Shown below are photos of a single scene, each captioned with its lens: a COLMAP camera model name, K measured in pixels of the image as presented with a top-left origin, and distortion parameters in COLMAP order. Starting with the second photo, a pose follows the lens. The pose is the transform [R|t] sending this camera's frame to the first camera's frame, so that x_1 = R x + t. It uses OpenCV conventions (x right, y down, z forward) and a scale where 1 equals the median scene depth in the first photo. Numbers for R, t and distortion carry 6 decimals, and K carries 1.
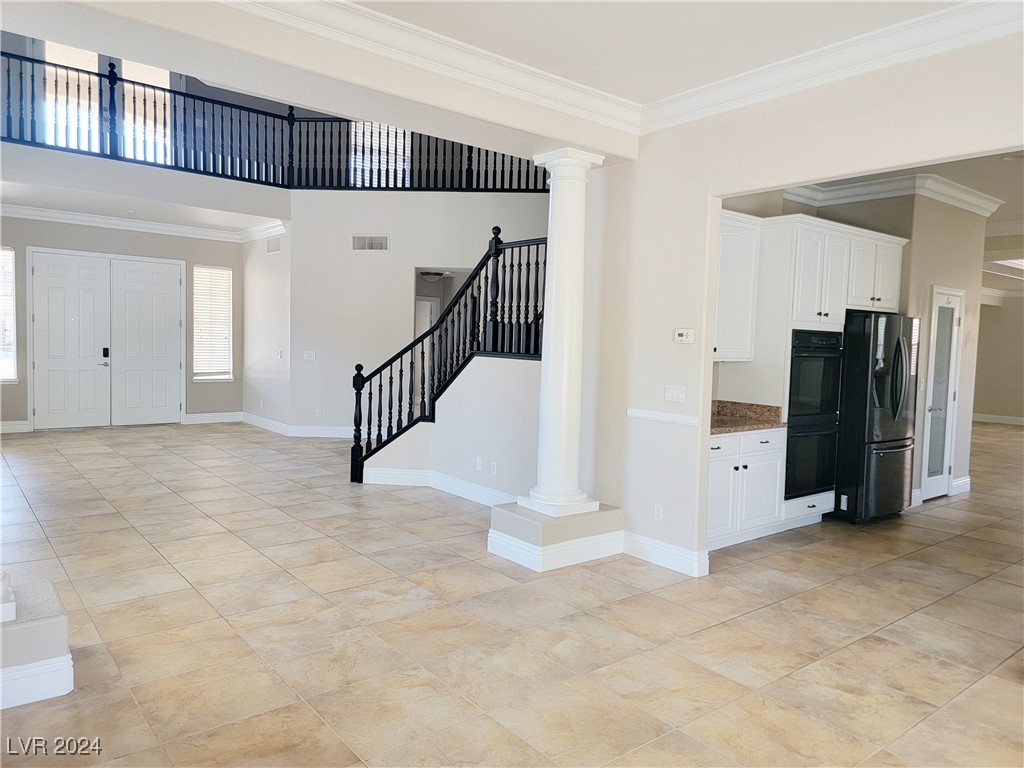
lens RADIAL K [[707.3, 0, 512.9], [0, 707.3, 379.4], [0, 0, 1]] dist [0.071299, -0.034182]
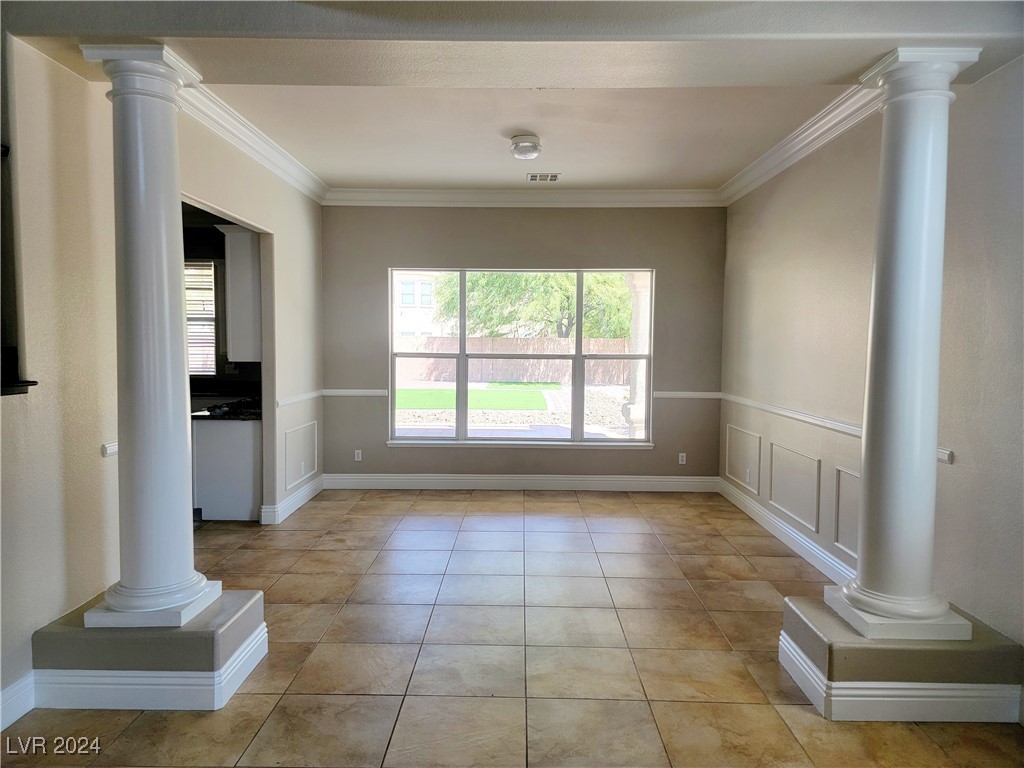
lens RADIAL K [[707.3, 0, 511.7], [0, 707.3, 384.7], [0, 0, 1]] dist [0.071299, -0.034182]
pose [[-0.769935, -0.073686, 0.633854, -0.840555], [0.007402, 0.992212, 0.124337, -0.146868], [-0.638079, 0.100424, -0.763394, 1.826215]]
